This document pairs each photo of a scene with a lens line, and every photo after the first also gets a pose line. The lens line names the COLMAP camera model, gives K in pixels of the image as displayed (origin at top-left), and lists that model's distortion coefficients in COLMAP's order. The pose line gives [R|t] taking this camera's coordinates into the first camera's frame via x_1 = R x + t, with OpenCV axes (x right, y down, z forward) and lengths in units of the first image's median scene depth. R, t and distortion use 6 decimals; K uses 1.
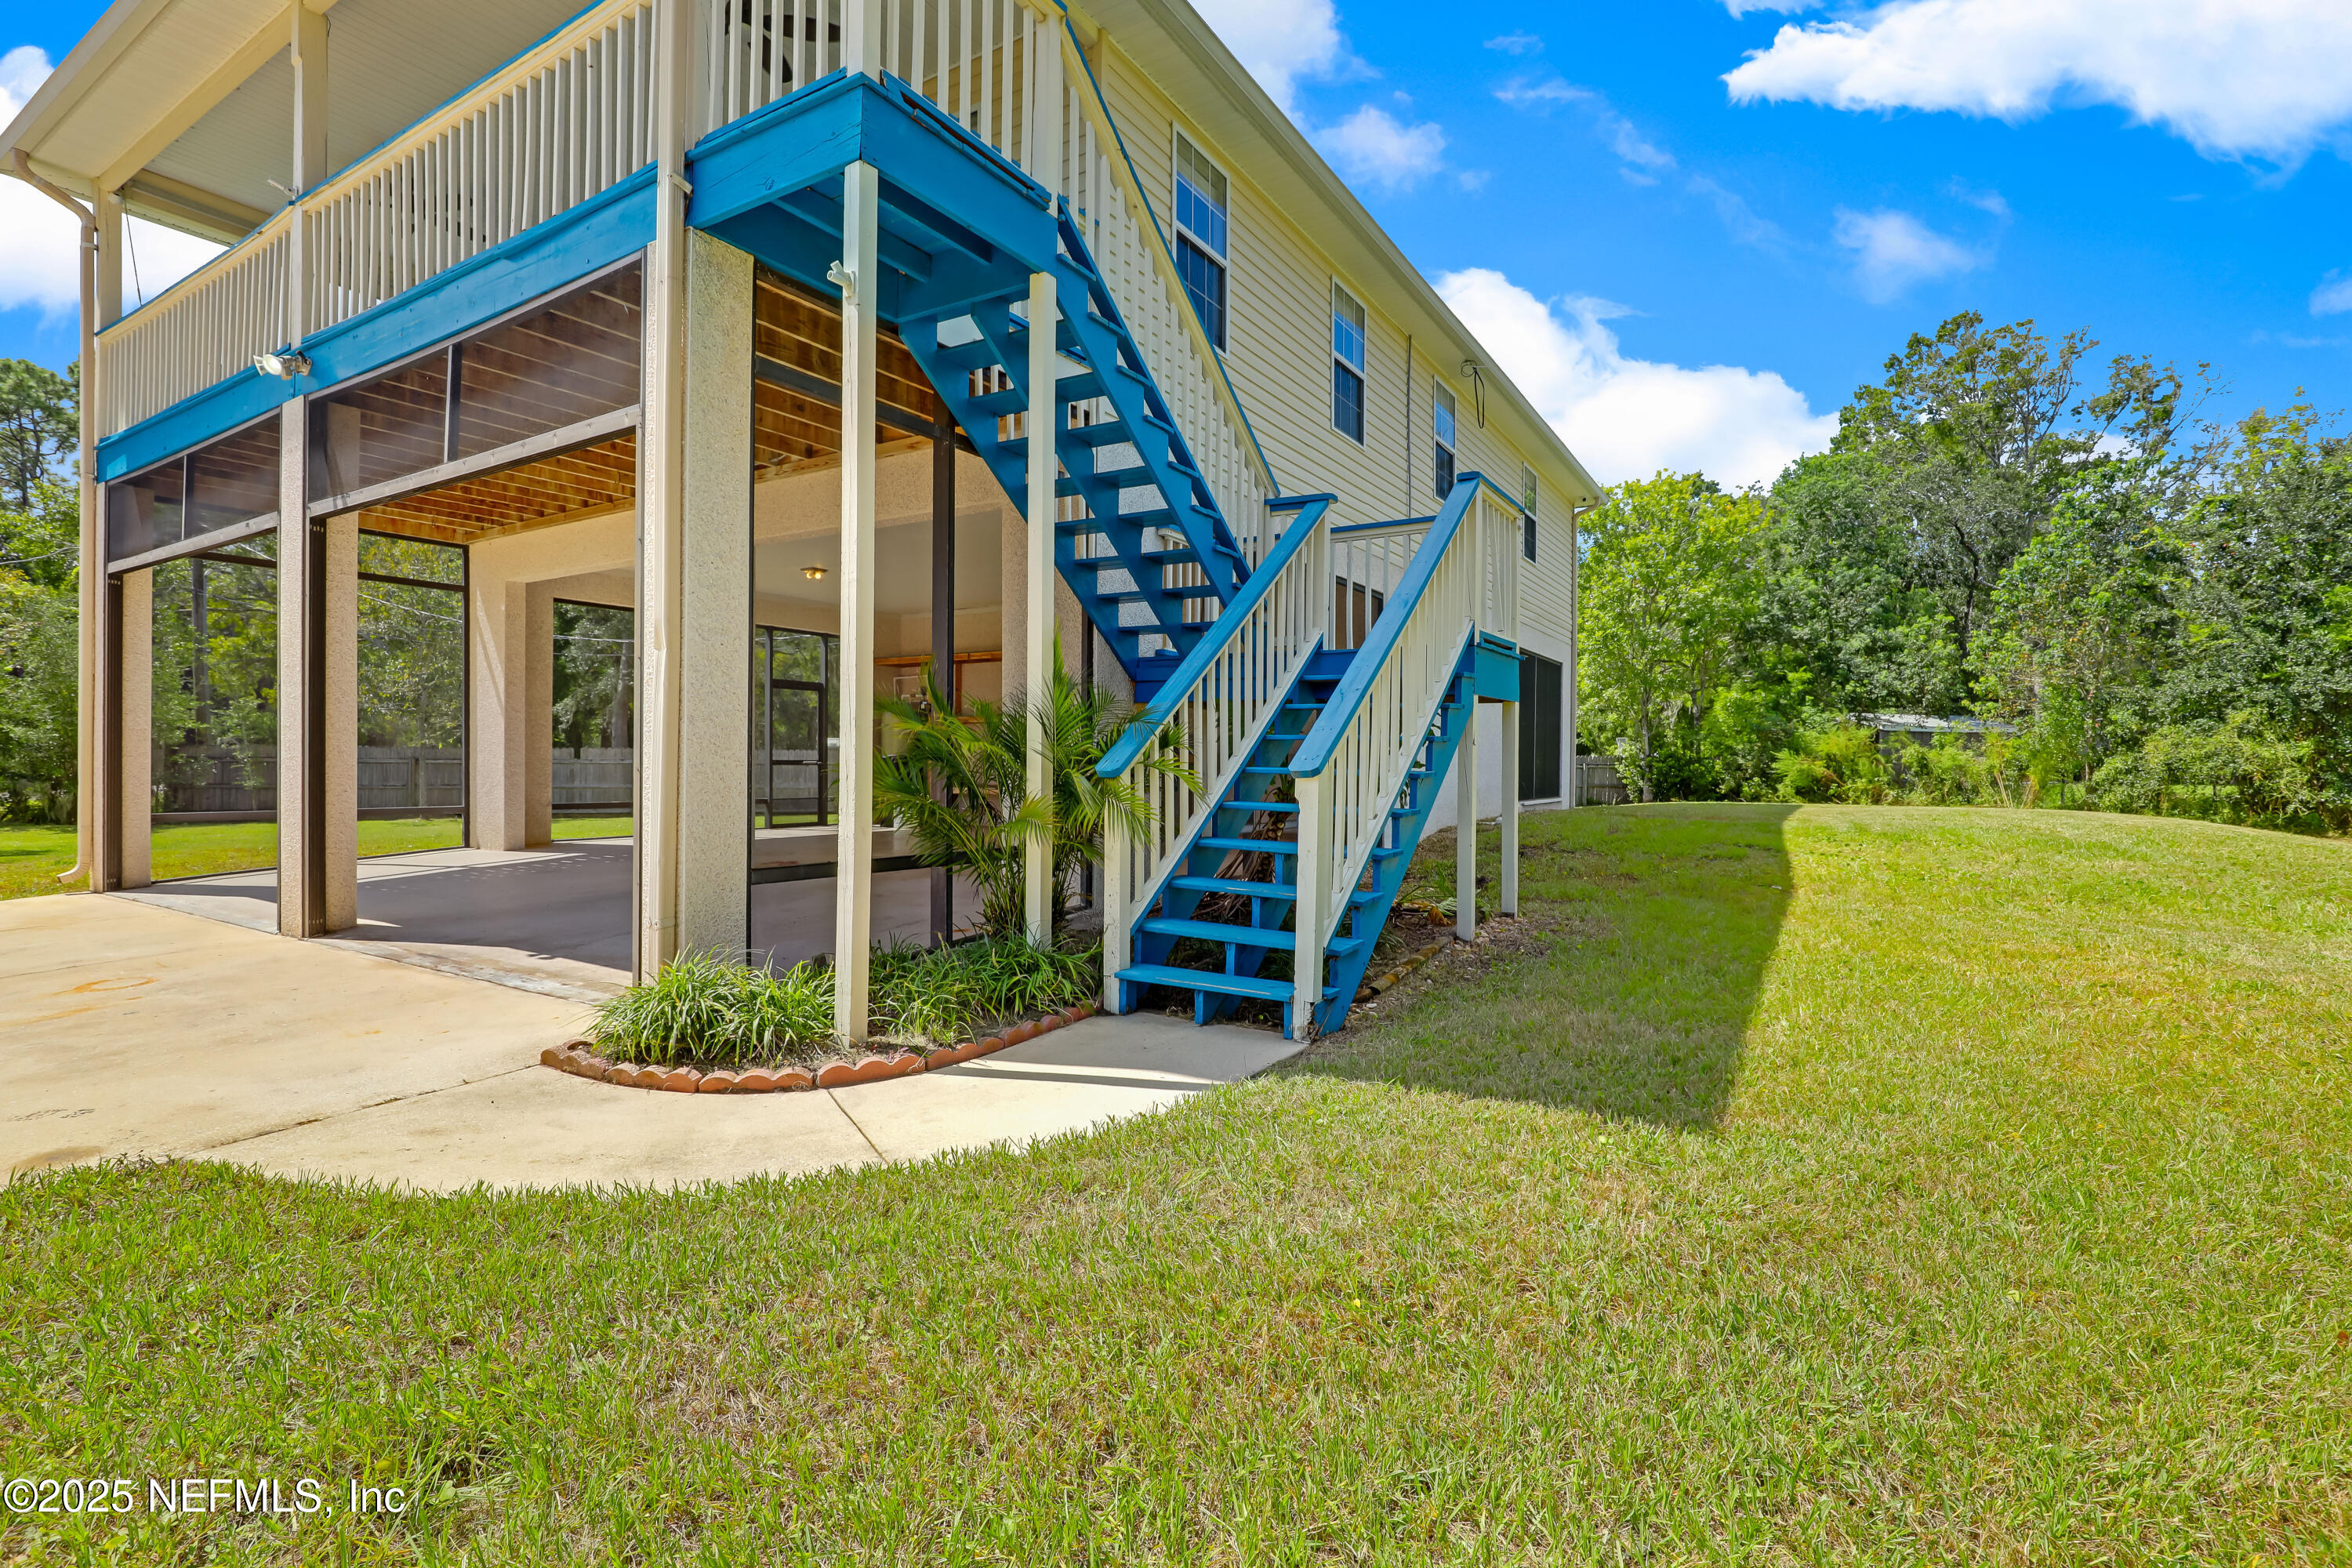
lens RADIAL K [[1072.7, 0, 1180.2], [0, 1072.7, 753.9], [0, 0, 1]] dist [-0.016800, 0.000722]
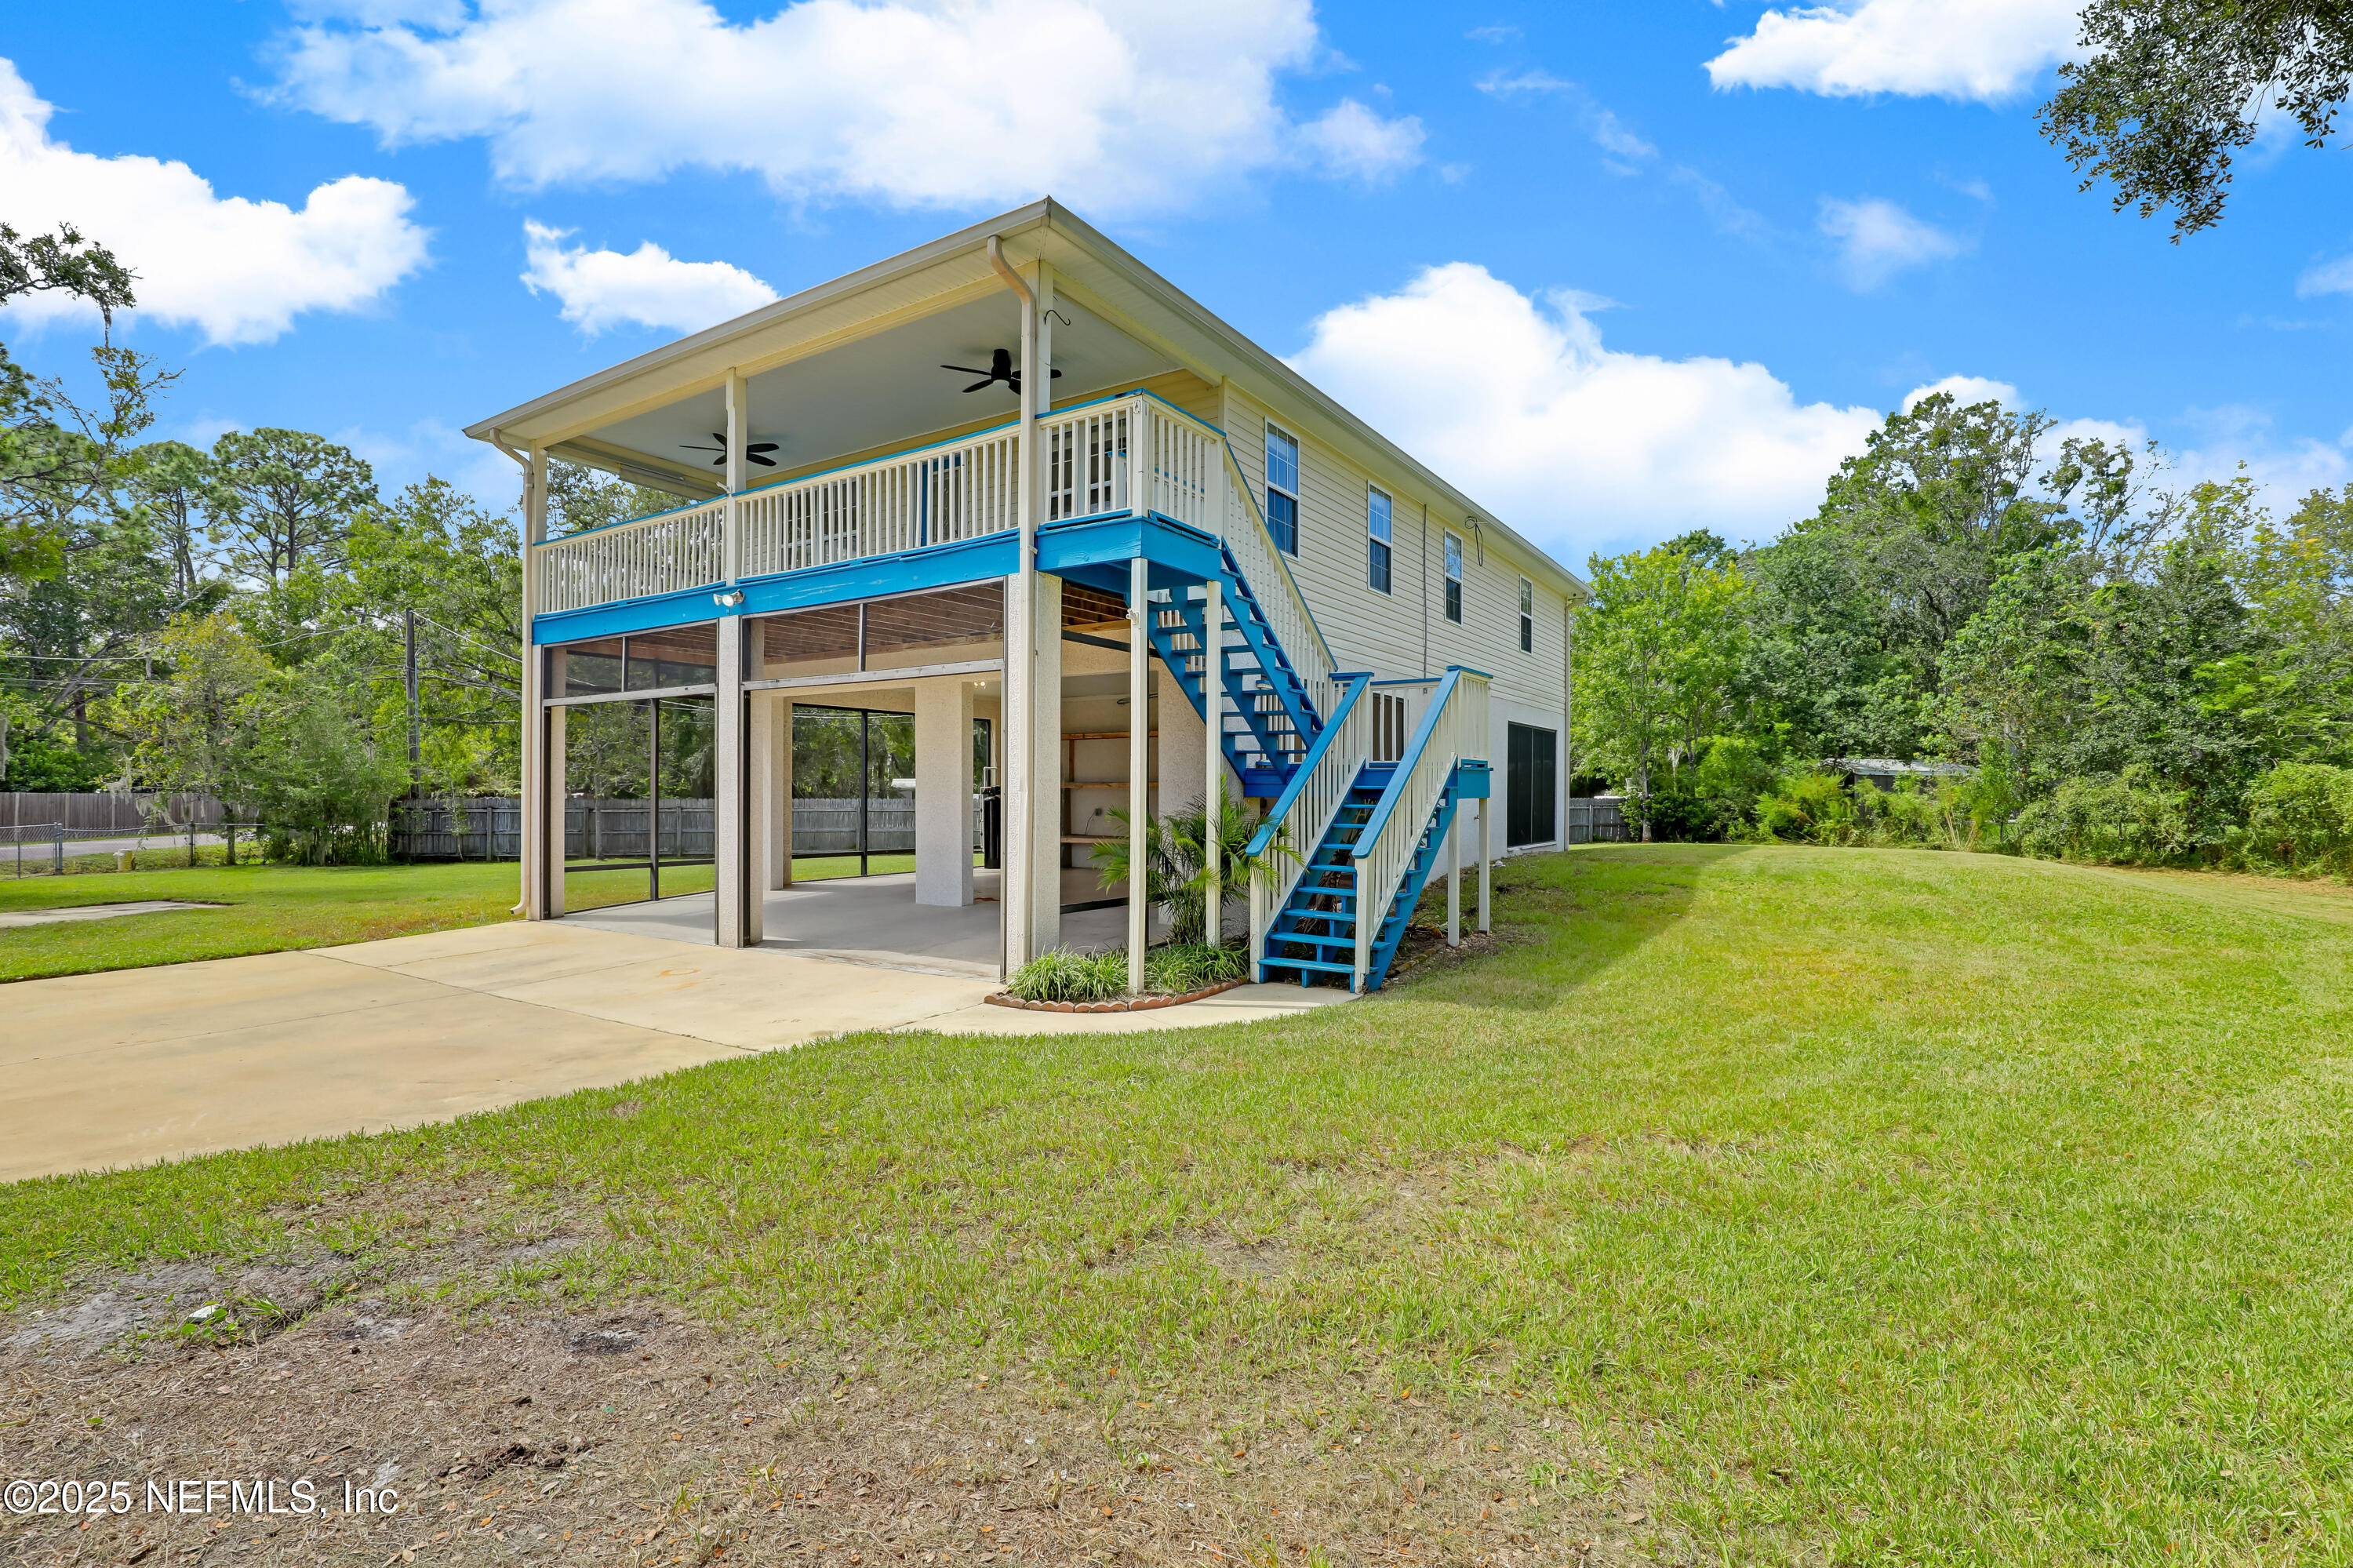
lens RADIAL K [[1072.6, 0, 1189.1], [0, 1072.6, 780.9], [0, 0, 1]] dist [-0.018565, -0.000116]
pose [[0.999797, -0.004473, -0.019639, -0.077969], [0.004439, 0.999989, -0.001798, -0.058253], [0.019646, 0.001710, 0.999806, -0.477936]]
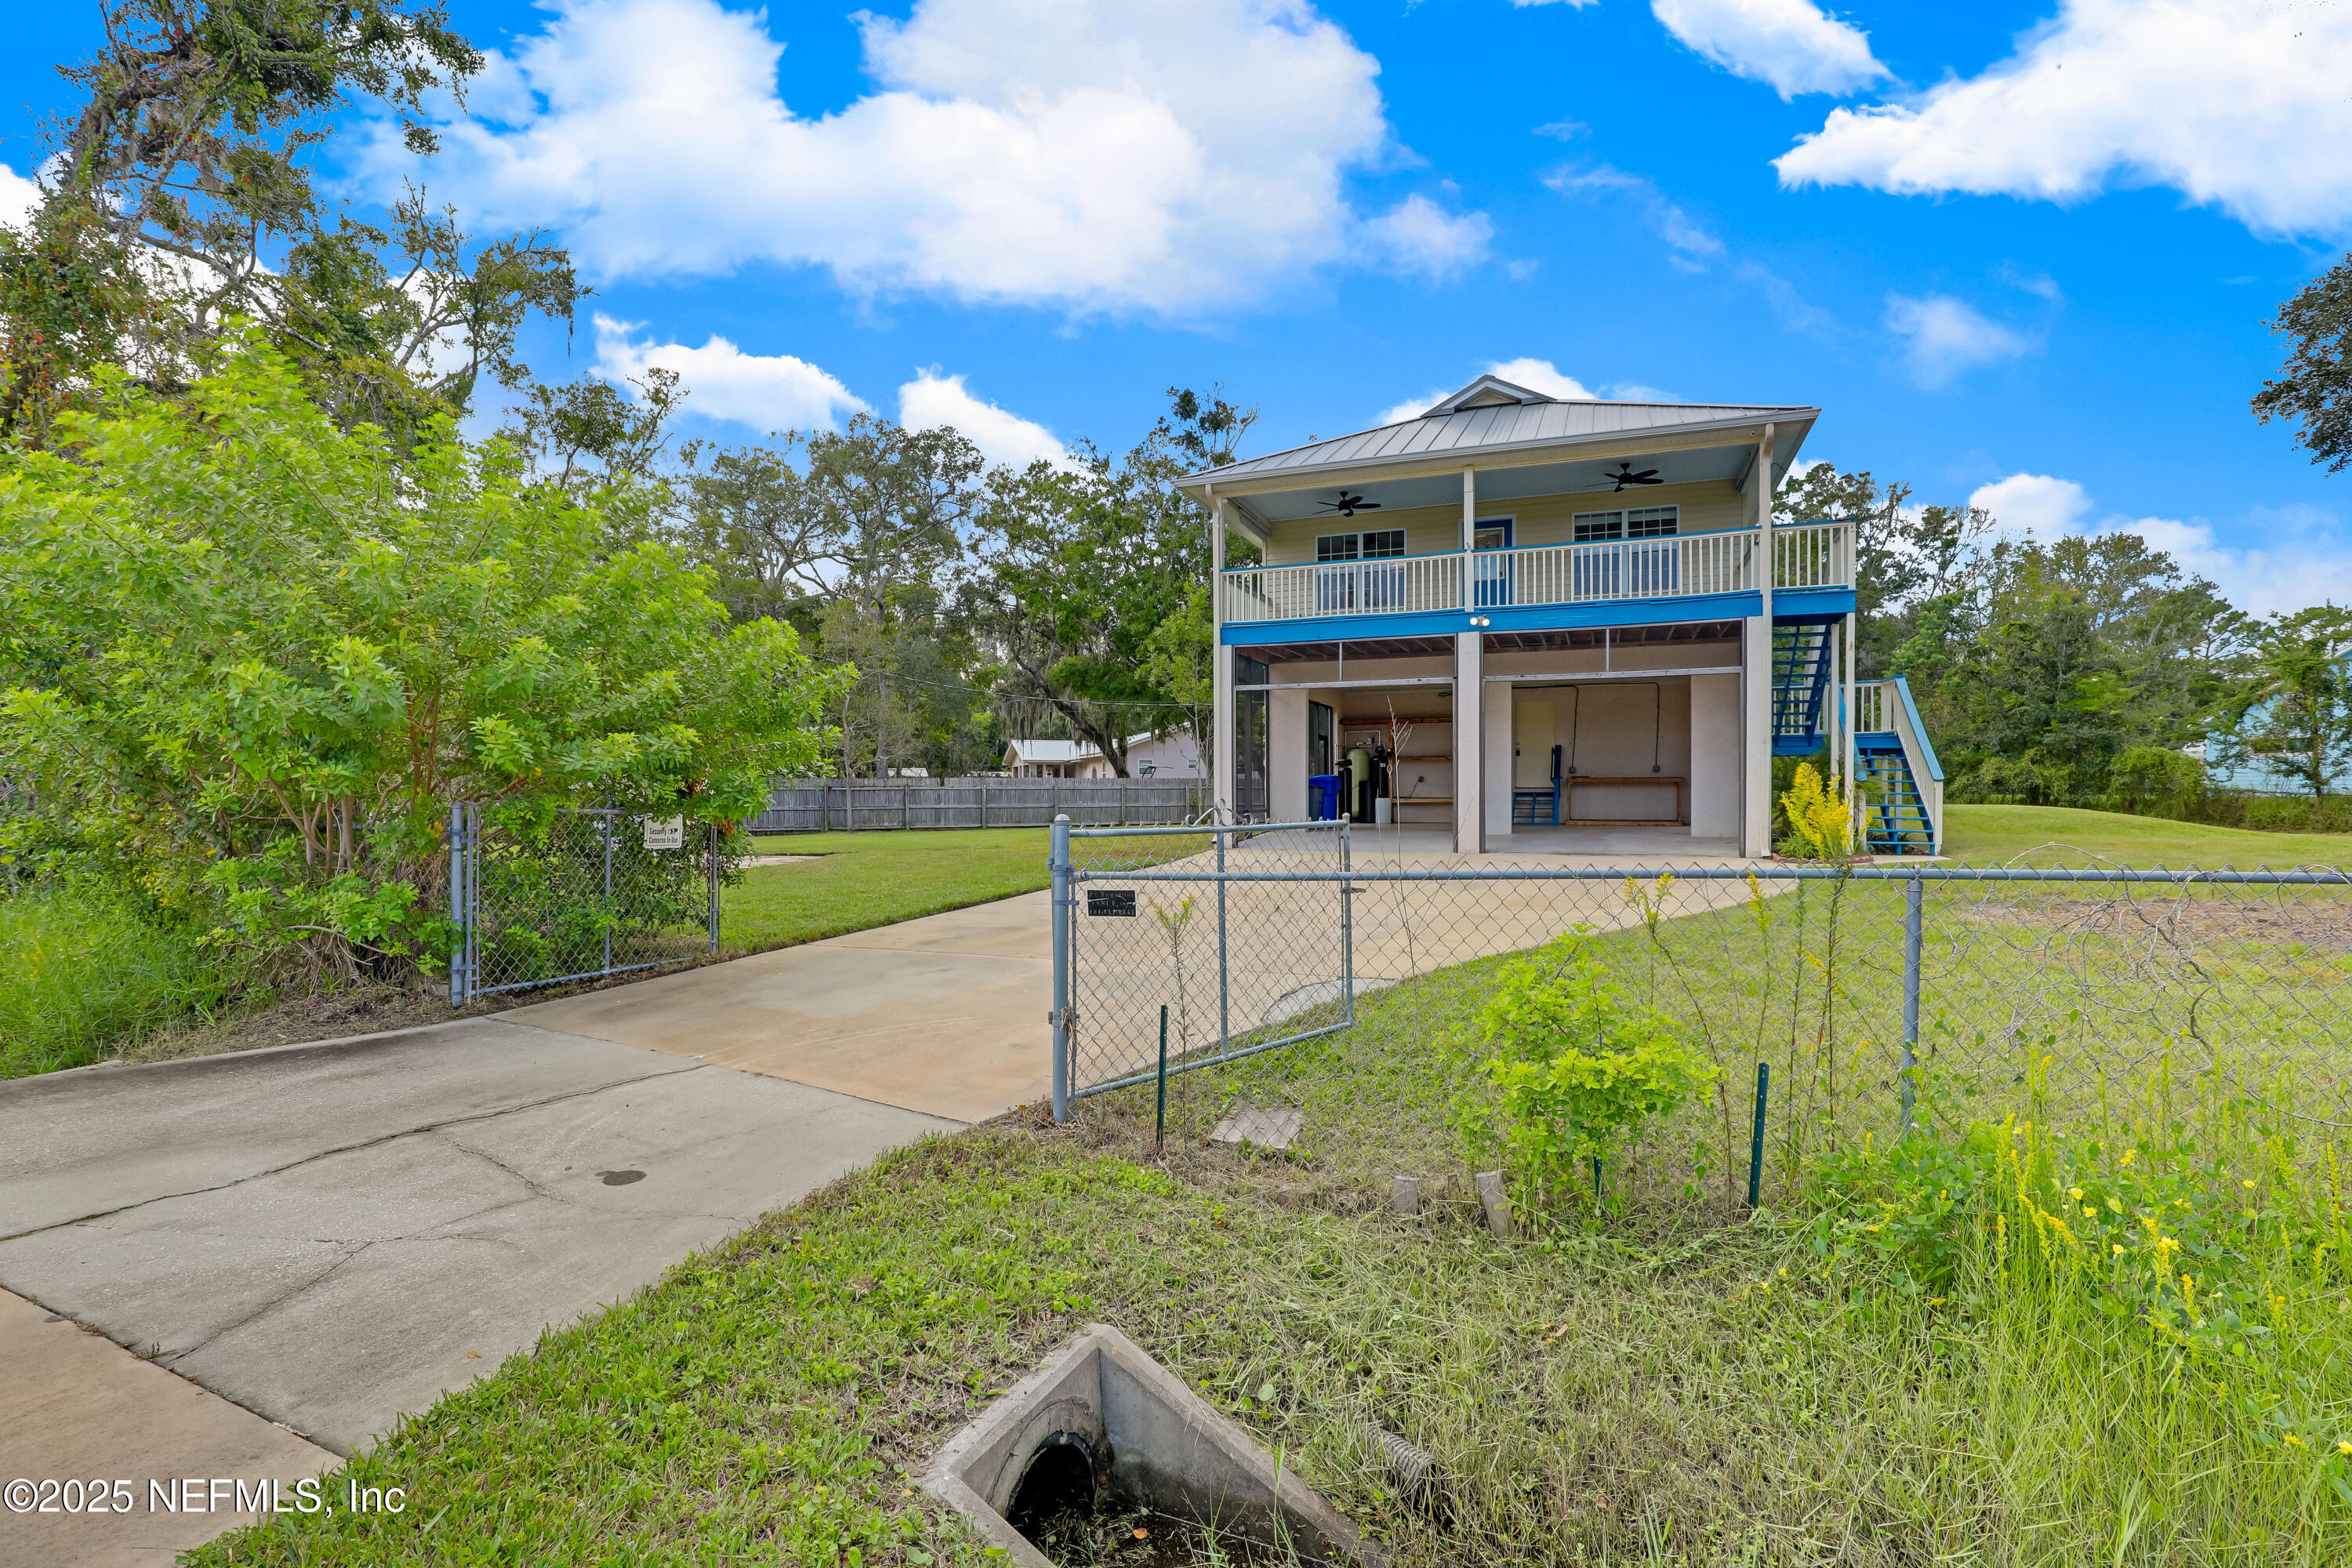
lens RADIAL K [[1072.1, 0, 1188.6], [0, 1072.1, 780.9], [0, 0, 1]] dist [-0.018565, -0.000116]
pose [[0.983094, -0.007969, 0.182929, -1.472239], [0.007973, 0.999968, 0.000713, -0.000757], [-0.182929, 0.000758, 0.983126, -0.983360]]
